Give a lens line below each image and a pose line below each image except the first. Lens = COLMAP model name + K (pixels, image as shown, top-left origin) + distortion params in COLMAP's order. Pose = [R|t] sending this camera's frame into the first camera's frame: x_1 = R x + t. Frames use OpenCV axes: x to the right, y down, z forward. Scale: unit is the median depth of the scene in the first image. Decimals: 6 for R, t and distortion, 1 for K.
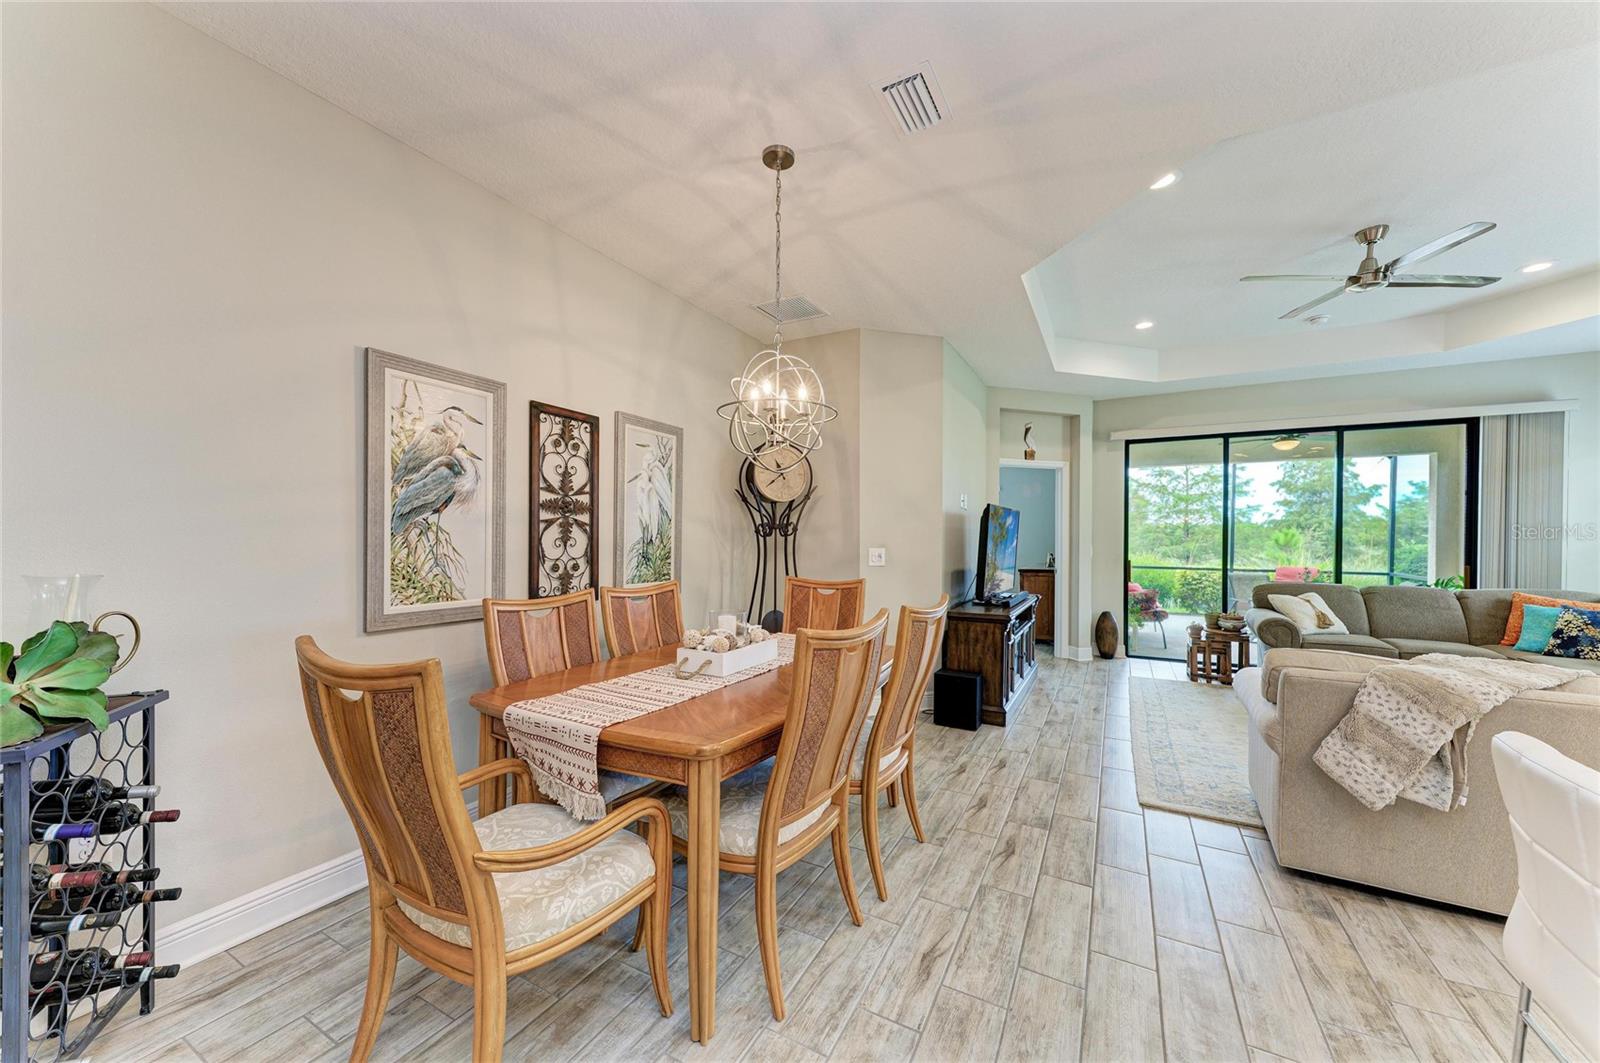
lens RADIAL K [[589.2, 0, 804.4], [0, 589.2, 542.7], [0, 0, 1]] dist [0.018395, -0.005287]
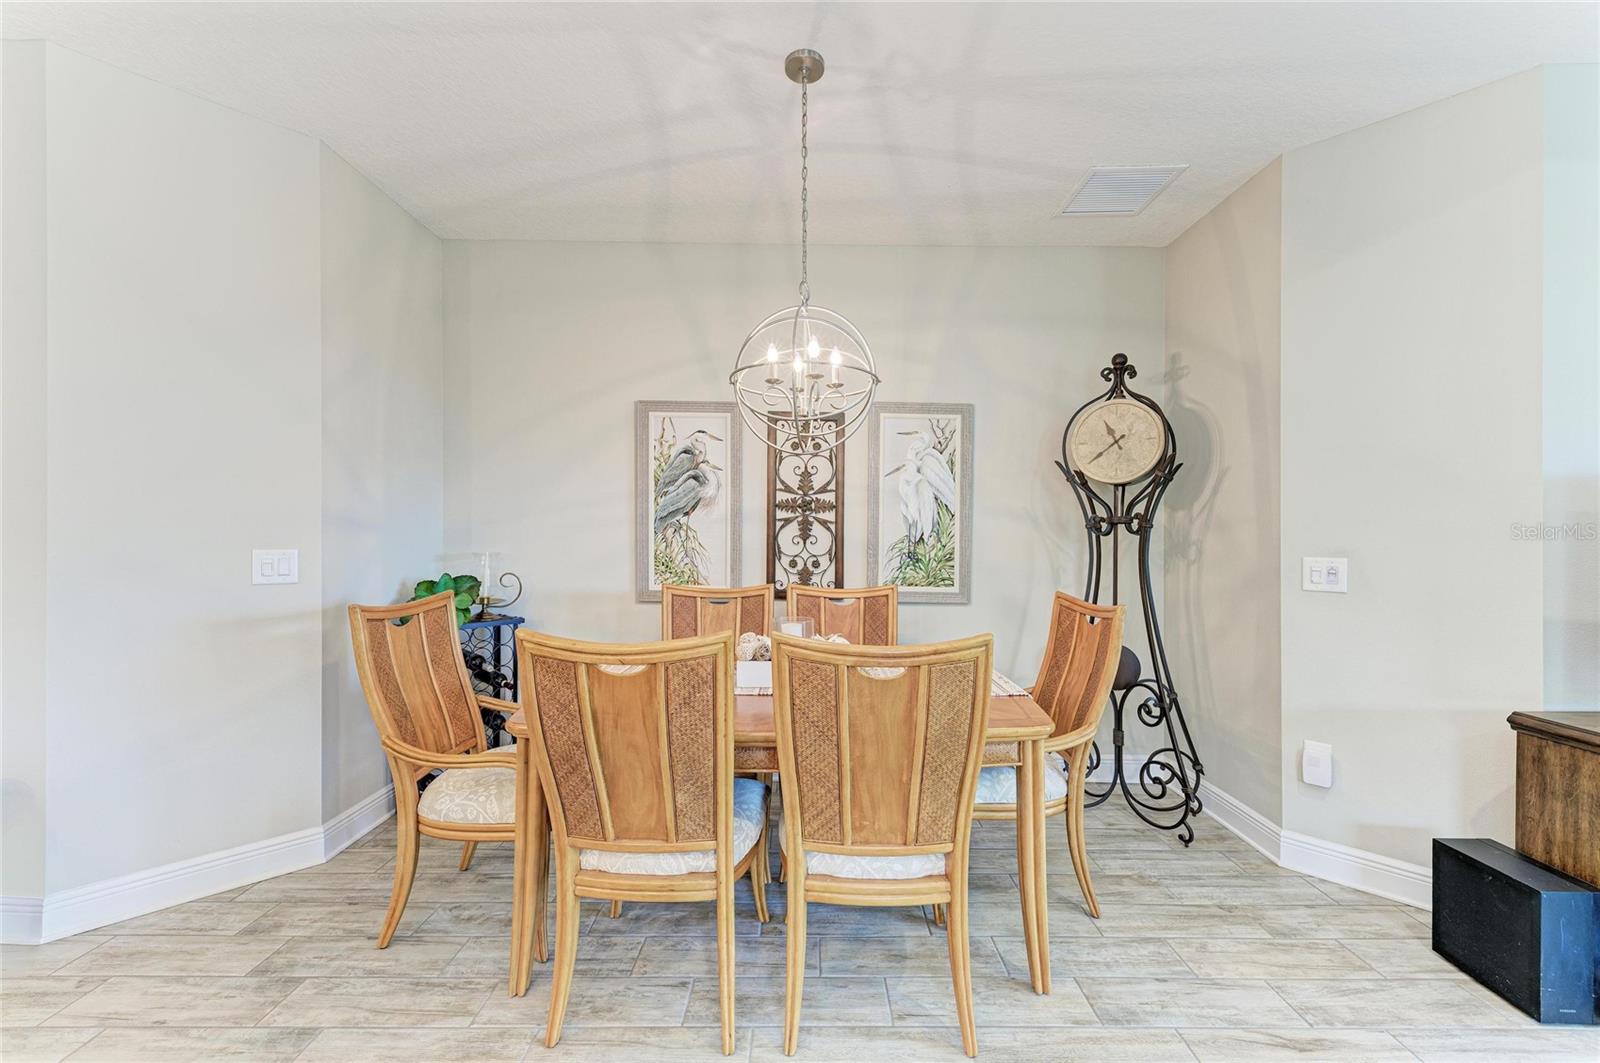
lens RADIAL K [[627.1, 0, 810.9], [0, 627.1, 535.8], [0, 0, 1]] dist [0.001405, 0.000108]
pose [[0.475976, -0.000644, -0.879458, 0.577611], [-0.012843, 0.999888, -0.007683, 0.000633], [0.879364, 0.014952, 0.475914, 0.487918]]
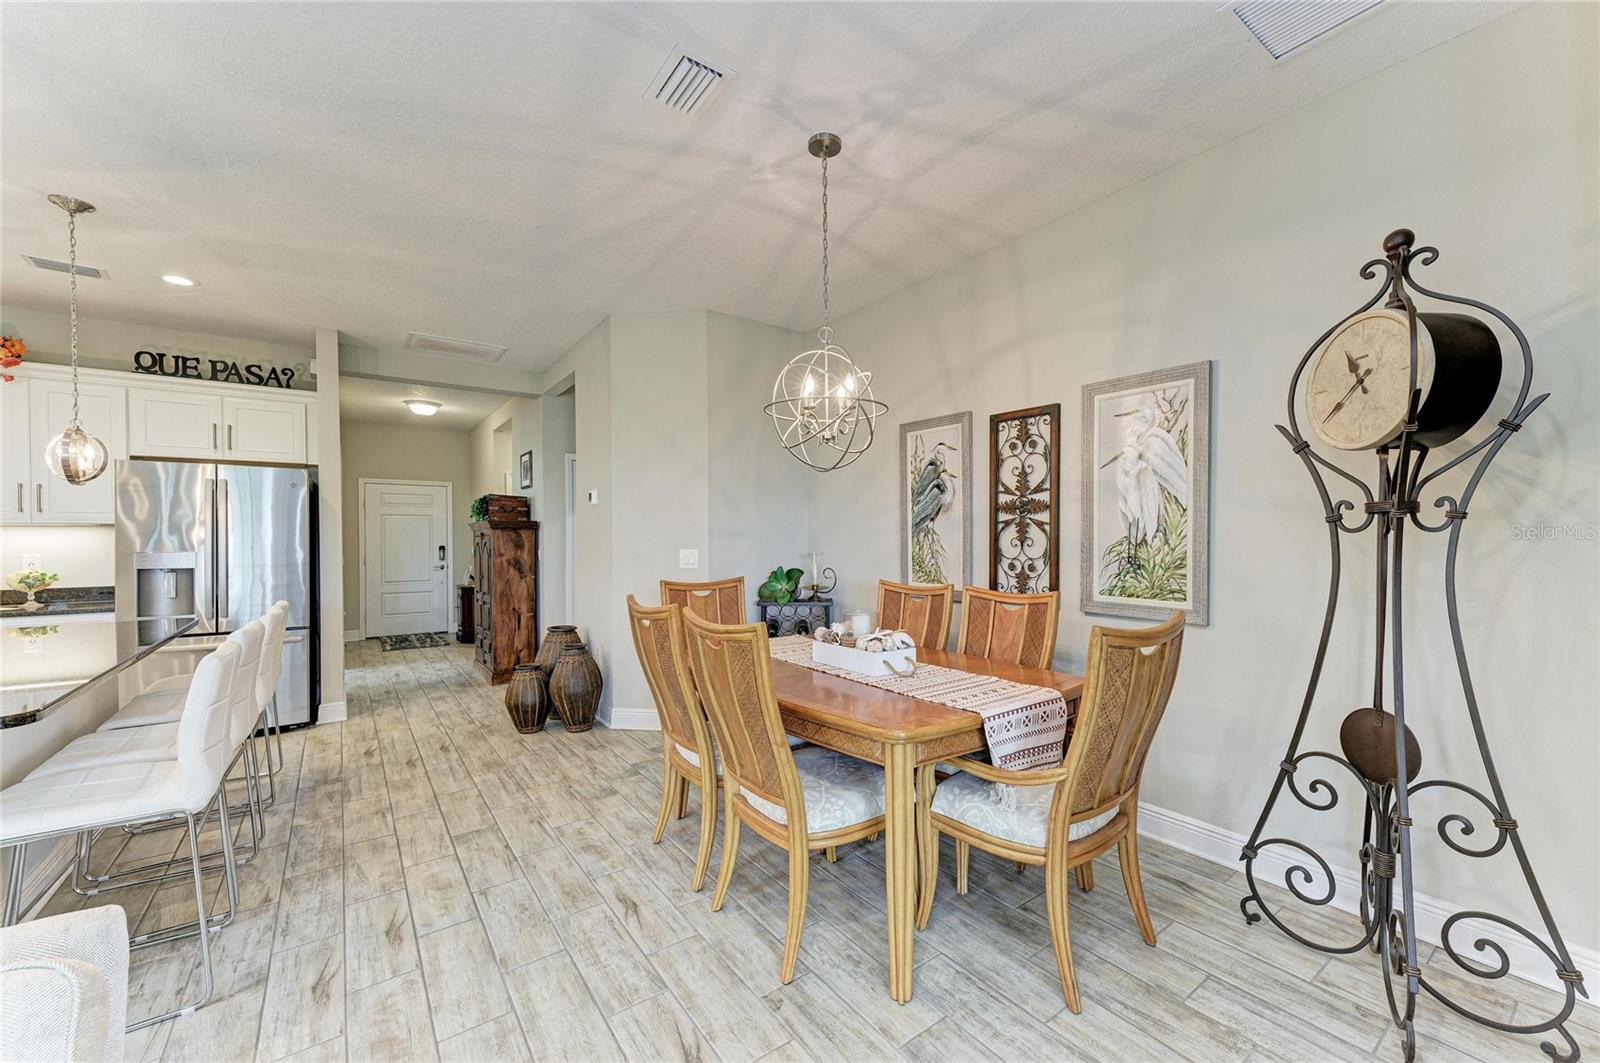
lens RADIAL K [[636.9, 0, 815.6], [0, 636.9, 542.8], [0, 0, 1]] dist [0.012270, -0.000231]
pose [[-0.429125, 0.002635, -0.903241, 0.733047], [-0.006762, 0.999958, 0.006130, -0.003933], [0.903220, 0.008738, -0.429089, 1.158731]]
